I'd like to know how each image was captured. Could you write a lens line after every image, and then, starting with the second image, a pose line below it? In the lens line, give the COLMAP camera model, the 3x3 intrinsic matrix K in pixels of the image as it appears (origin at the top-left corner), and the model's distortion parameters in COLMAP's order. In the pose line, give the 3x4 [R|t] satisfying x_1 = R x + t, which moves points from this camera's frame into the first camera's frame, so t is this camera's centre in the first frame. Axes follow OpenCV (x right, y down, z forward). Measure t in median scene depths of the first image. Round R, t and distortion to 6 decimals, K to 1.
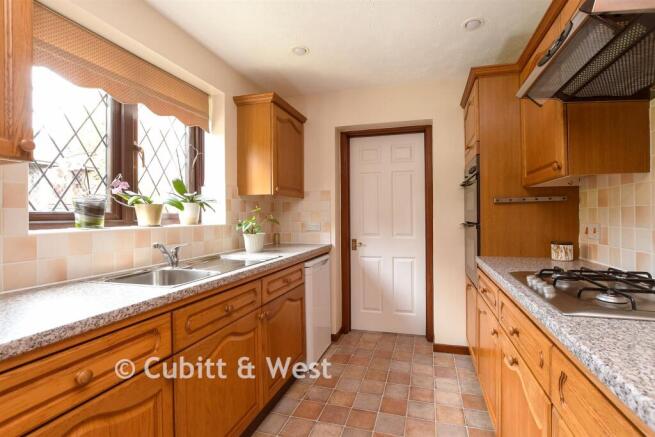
lens RADIAL K [[289.9, 0, 328.2], [0, 289.9, 216.3], [0, 0, 1]] dist [-0.001095, -0.000251]
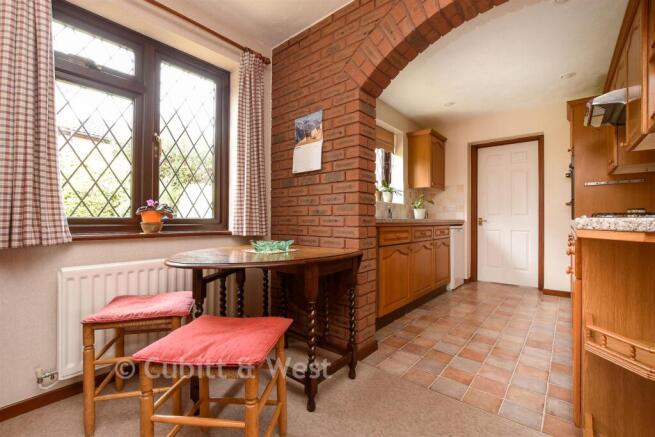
lens RADIAL K [[289.9, 0, 326.8], [0, 289.9, 220.8], [0, 0, 1]] dist [-0.001095, -0.000251]
pose [[0.933326, 0.008460, -0.358931, -0.118755], [-0.008548, 0.999963, 0.001342, 0.108463], [0.358929, 0.001816, 0.933363, -0.702378]]
